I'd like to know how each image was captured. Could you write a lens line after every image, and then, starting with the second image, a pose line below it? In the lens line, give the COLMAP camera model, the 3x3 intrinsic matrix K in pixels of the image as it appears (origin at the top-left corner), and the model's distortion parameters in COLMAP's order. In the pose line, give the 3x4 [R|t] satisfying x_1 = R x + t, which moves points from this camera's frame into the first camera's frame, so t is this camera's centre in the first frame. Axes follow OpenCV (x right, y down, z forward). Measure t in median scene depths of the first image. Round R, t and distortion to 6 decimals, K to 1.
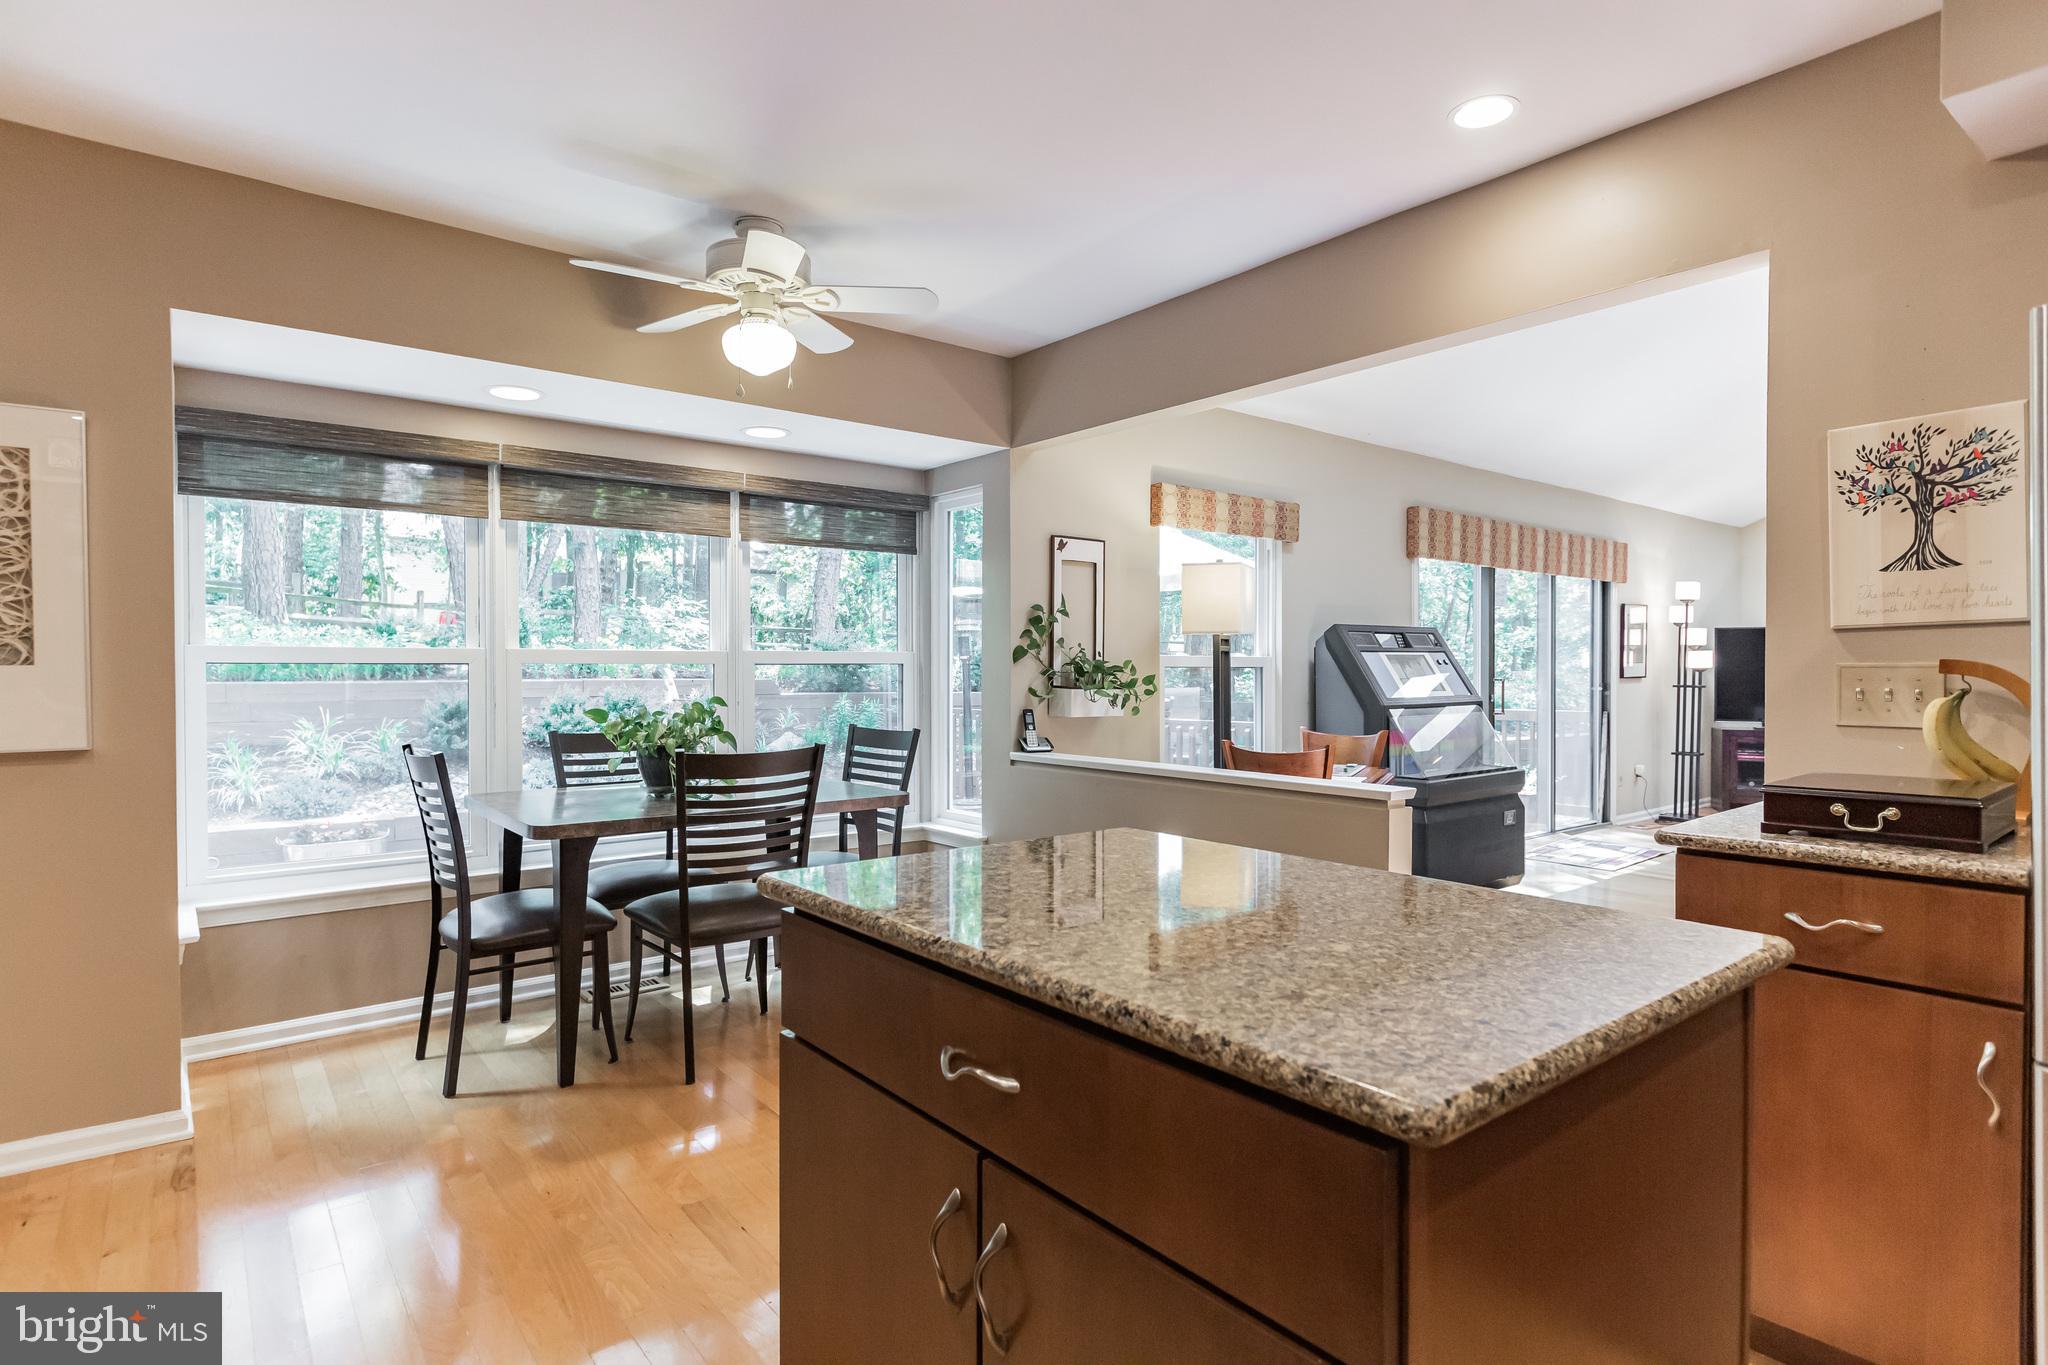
lens RADIAL K [[1064.5, 0, 1027.8], [0, 1064.5, 684.4], [0, 0, 1]] dist [0.000293, -0.000974]
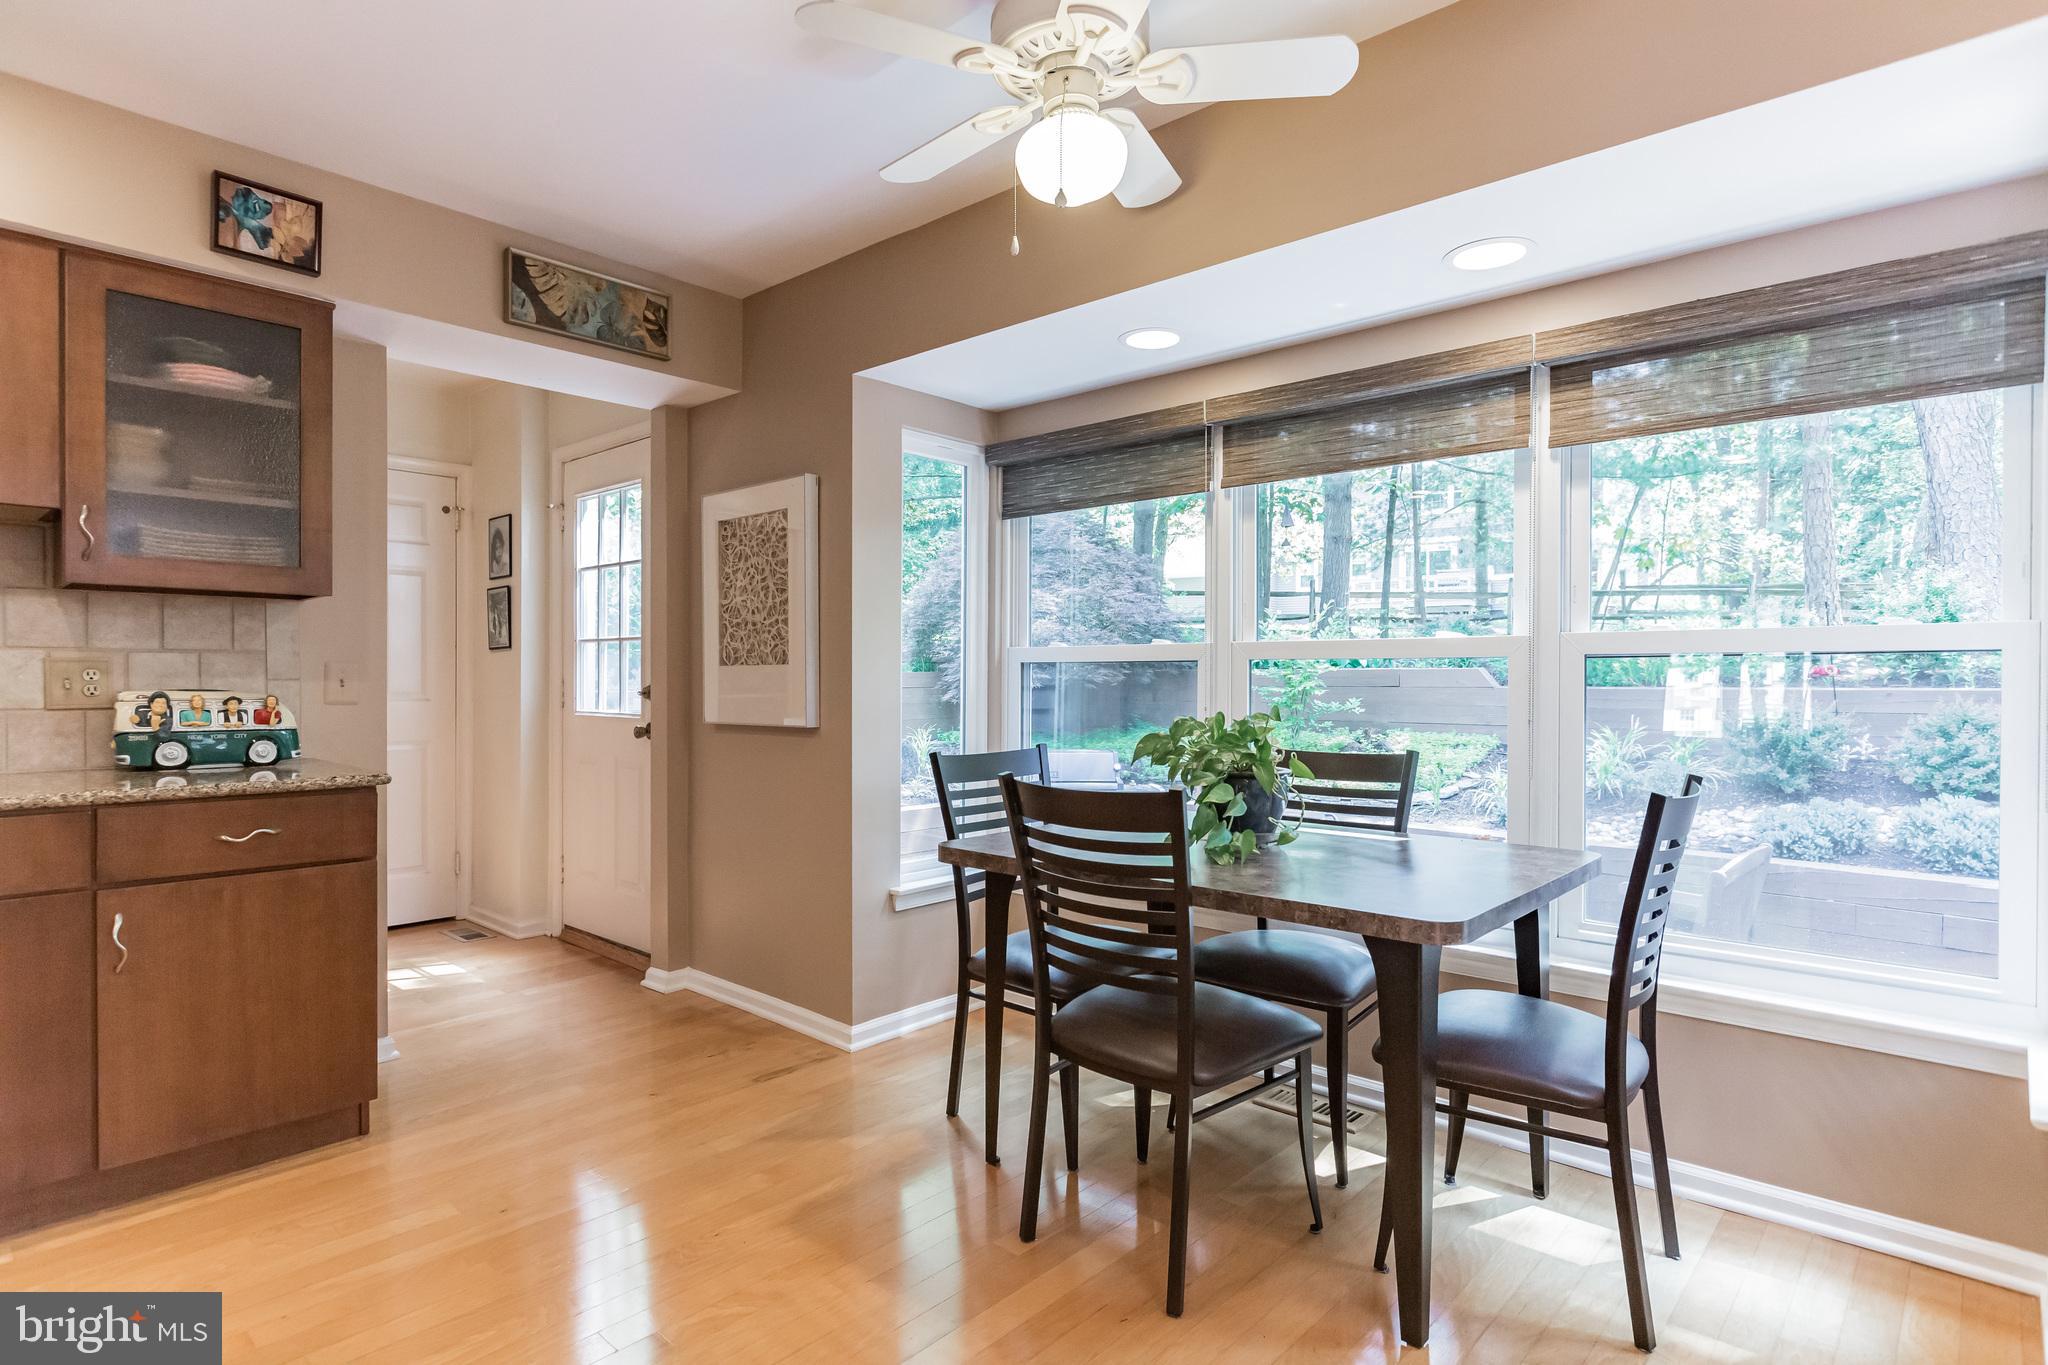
lens RADIAL K [[1064.5, 0, 1027.8], [0, 1064.5, 684.4], [0, 0, 1]] dist [0.000293, -0.000974]
pose [[0.162424, 0.003807, -0.986714, 0.301878], [-0.013067, 0.999913, 0.001707, -0.000553], [0.986635, 0.012617, 0.162460, 0.698313]]
